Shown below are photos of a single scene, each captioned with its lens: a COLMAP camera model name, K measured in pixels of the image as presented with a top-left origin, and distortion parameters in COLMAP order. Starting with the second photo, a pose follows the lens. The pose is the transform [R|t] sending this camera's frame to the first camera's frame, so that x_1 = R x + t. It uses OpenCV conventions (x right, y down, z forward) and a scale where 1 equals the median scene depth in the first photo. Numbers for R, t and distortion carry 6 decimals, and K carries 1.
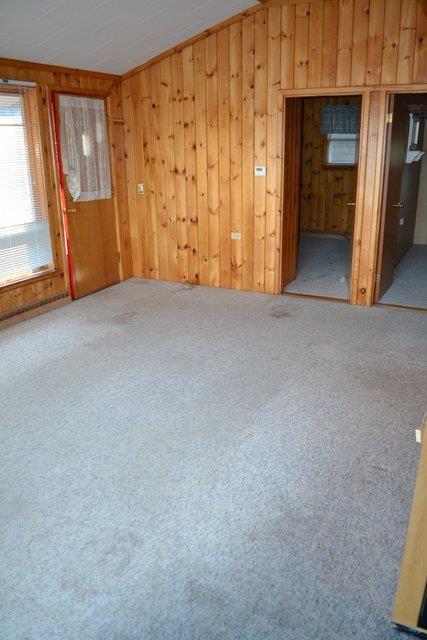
lens RADIAL K [[515.5, 0, 213.5], [0, 515.5, 320.0], [0, 0, 1]] dist [-0.078503, -0.000847]
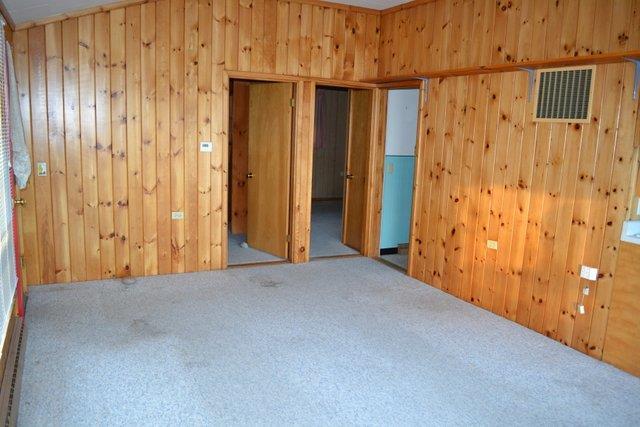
lens RADIAL K [[515.5, 0, 315.6], [0, 515.5, 211.3], [0, 0, 1]] dist [-0.078503, -0.000847]
pose [[0.586578, -0.097617, 0.803989, -0.584553], [0.215017, 0.975856, -0.038388, -0.086588], [-0.780829, 0.195389, 0.593404, 0.272082]]
